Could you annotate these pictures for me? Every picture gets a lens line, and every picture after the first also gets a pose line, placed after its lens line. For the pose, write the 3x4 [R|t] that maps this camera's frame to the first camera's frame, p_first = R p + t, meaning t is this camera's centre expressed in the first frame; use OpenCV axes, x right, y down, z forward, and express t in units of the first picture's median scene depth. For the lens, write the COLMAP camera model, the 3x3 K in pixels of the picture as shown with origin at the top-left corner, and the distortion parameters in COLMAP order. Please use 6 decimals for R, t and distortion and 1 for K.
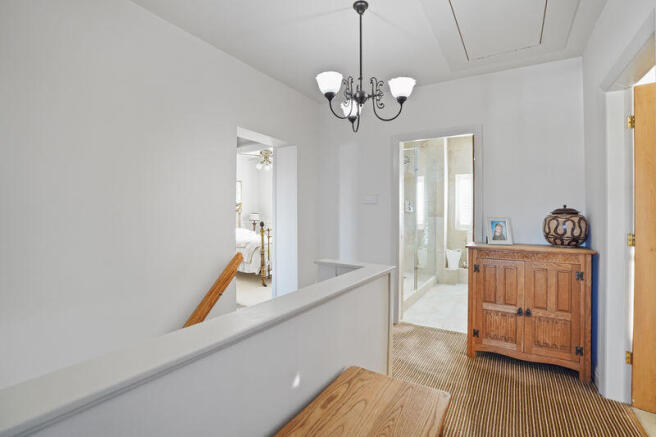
lens RADIAL K [[312.9, 0, 327.8], [0, 312.9, 219.3], [0, 0, 1]] dist [-0.001608, -0.000104]
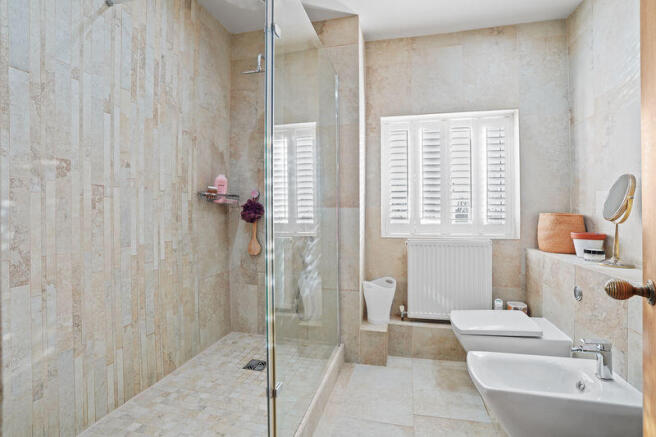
lens RADIAL K [[312.9, 0, 329.3], [0, 312.9, 215.2], [0, 0, 1]] dist [-0.001608, -0.000104]
pose [[0.959011, -0.010696, 0.283168, 0.206911], [0.009396, 0.999938, 0.005947, -0.001218], [-0.283214, -0.003042, 0.959052, 0.588949]]
